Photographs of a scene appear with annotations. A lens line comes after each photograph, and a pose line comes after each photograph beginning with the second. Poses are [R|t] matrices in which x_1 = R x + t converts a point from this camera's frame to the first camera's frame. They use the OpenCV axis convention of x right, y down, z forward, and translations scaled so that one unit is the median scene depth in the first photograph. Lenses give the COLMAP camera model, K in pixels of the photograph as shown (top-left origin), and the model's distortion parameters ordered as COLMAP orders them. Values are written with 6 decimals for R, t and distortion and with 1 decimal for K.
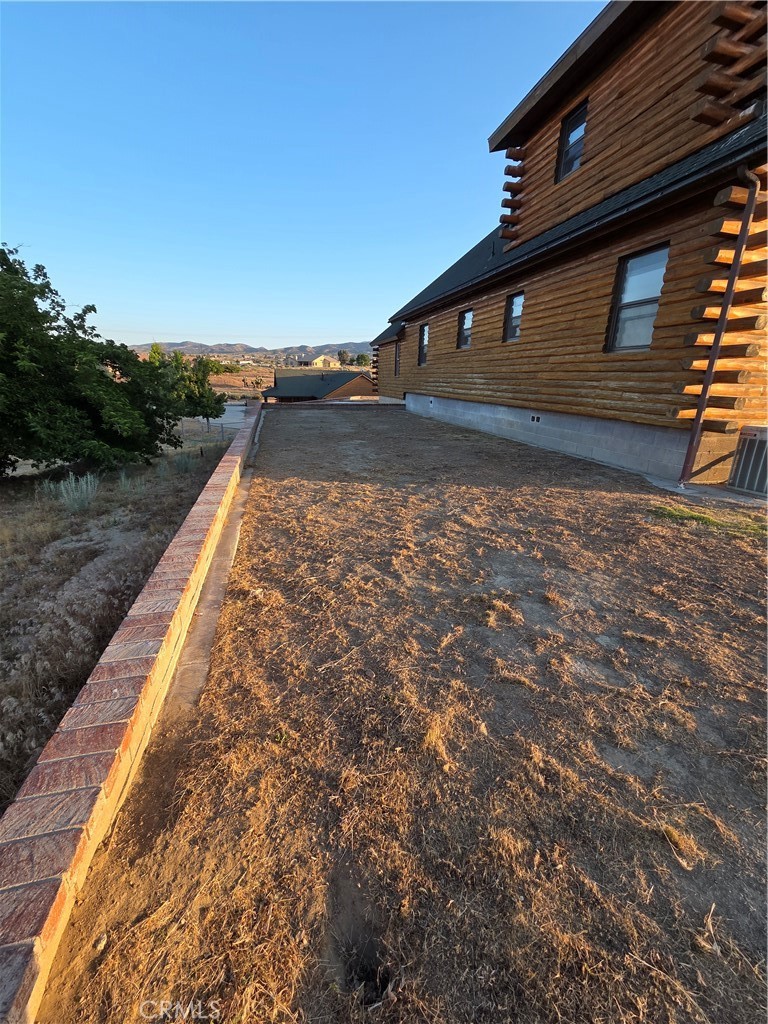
lens RADIAL K [[417.1, 0, 385.5], [0, 417.1, 507.3], [0, 0, 1]] dist [-0.001119, -0.000037]
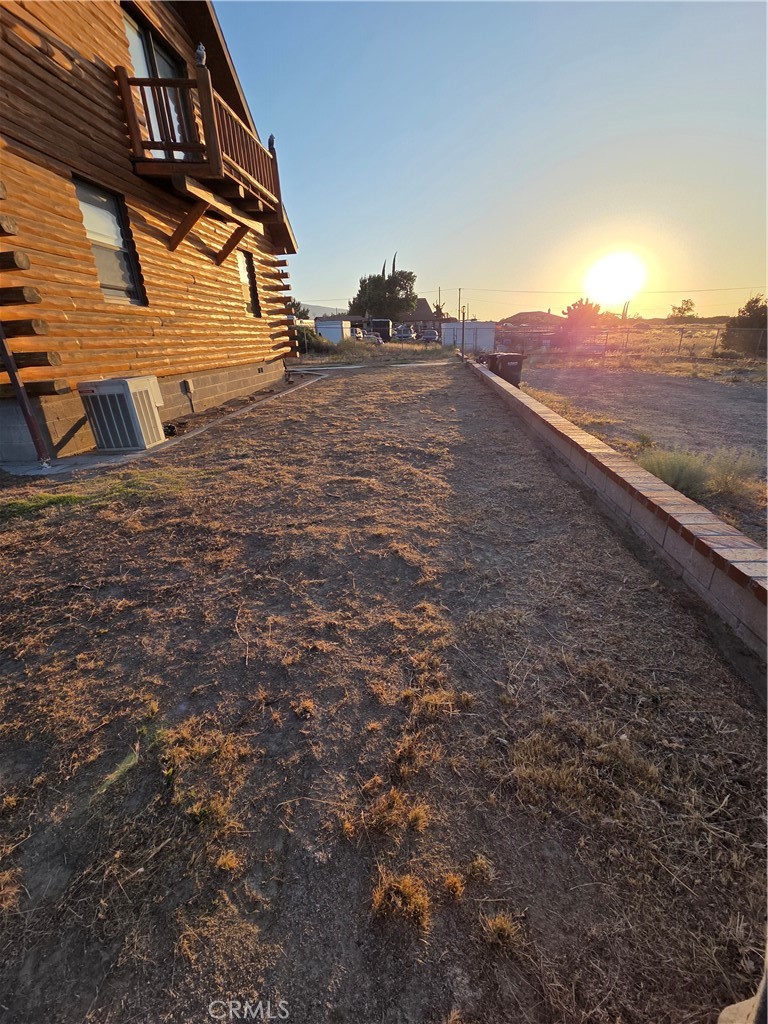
lens RADIAL K [[417.1, 0, 385.5], [0, 417.1, 507.3], [0, 0, 1]] dist [-0.001119, -0.000037]
pose [[0.338147, -0.393280, 0.854978, 0.240634], [0.333525, 0.899608, 0.281899, 0.019268], [-0.880010, 0.189833, 0.435368, 0.074375]]
